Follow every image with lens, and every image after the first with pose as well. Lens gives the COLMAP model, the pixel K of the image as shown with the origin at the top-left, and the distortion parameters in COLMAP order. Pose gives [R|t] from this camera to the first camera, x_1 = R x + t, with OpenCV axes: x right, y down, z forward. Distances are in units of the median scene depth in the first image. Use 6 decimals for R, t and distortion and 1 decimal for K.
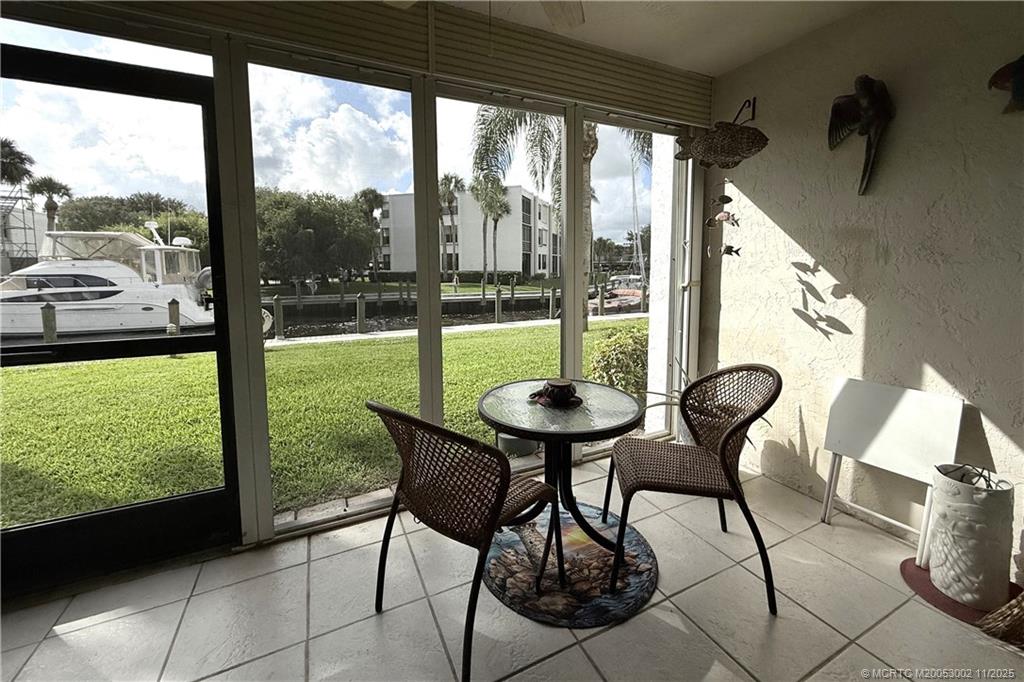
lens RADIAL K [[409.2, 0, 511.5], [0, 409.2, 296.4], [0, 0, 1]] dist [-0.000735, -0.000814]
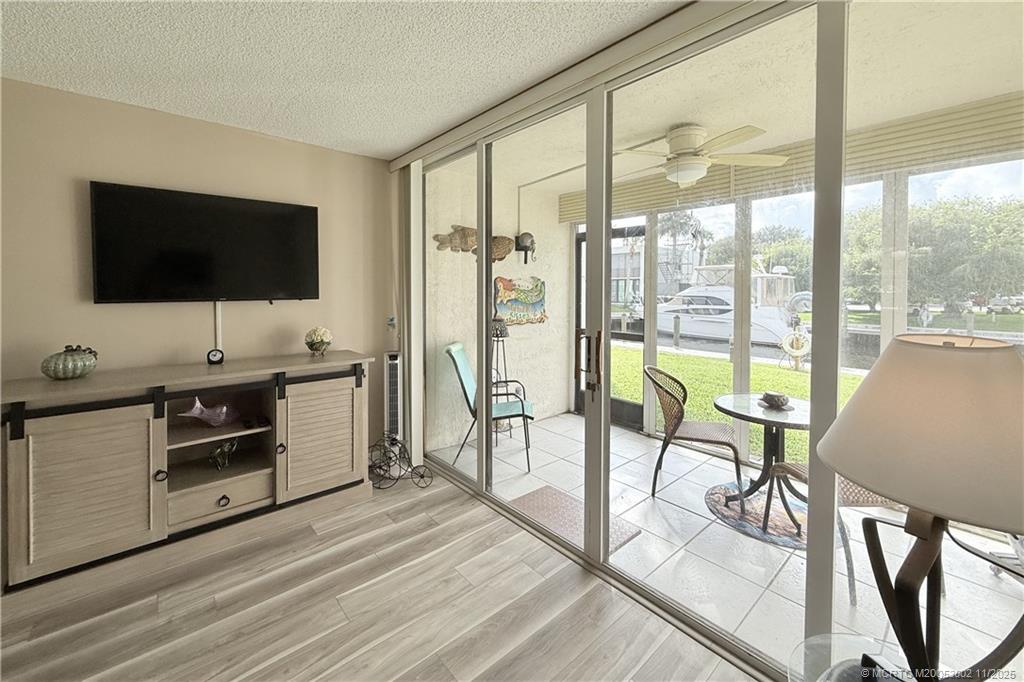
lens RADIAL K [[409.2, 0, 509.3], [0, 409.2, 307.7], [0, 0, 1]] dist [-0.000735, -0.000814]
pose [[0.267057, 0.051038, -0.962328, 0.103416], [-0.076934, 0.996538, 0.031503, -0.006090], [0.960605, 0.065623, 0.270060, -0.027829]]
